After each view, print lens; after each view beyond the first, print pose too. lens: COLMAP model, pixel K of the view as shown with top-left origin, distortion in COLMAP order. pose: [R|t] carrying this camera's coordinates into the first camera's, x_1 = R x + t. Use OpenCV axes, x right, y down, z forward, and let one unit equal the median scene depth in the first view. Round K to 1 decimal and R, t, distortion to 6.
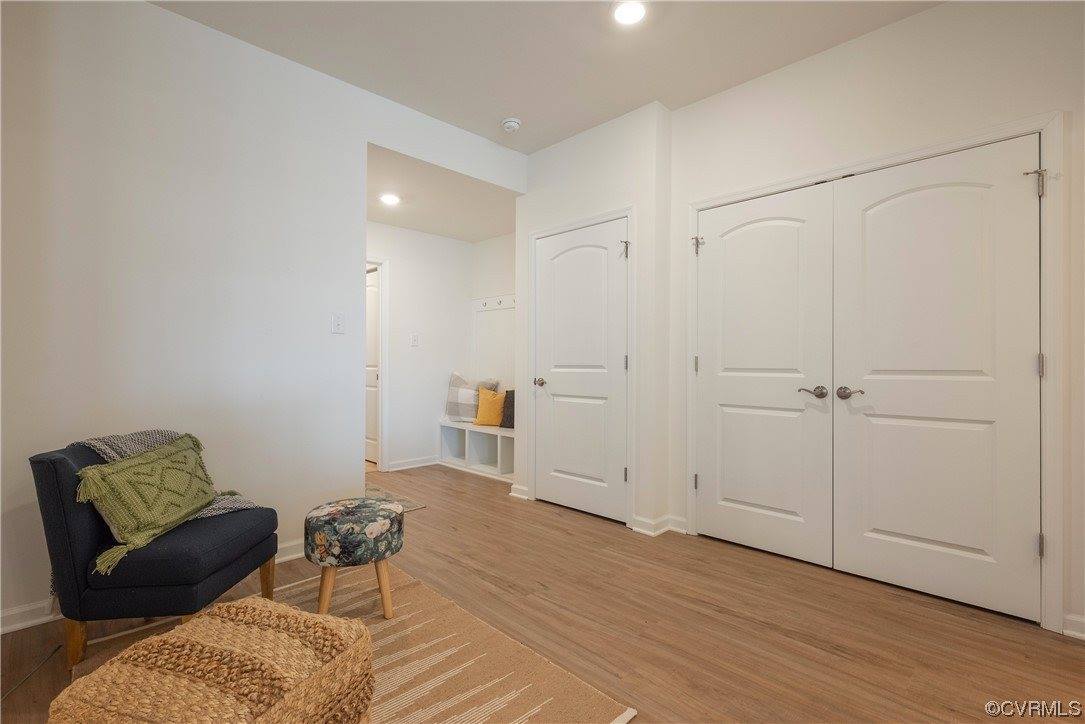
lens RADIAL K [[499.6, 0, 542.5], [0, 499.6, 362.0], [0, 0, 1]] dist [0.000707, 0.000165]
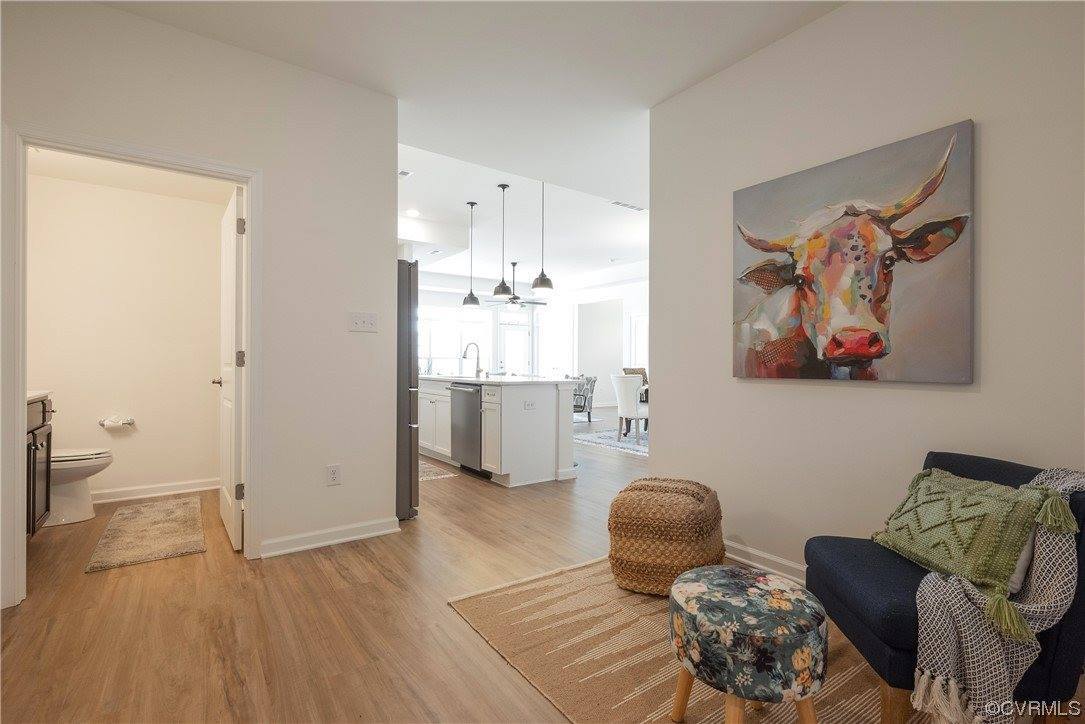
lens RADIAL K [[499.6, 0, 542.5], [0, 499.6, 362.0], [0, 0, 1]] dist [0.000707, 0.000165]
pose [[-0.986890, -0.007268, 0.161230, -0.260553], [-0.007595, 0.999970, -0.001411, 0.005028], [-0.161214, -0.002617, -0.986916, 1.969720]]
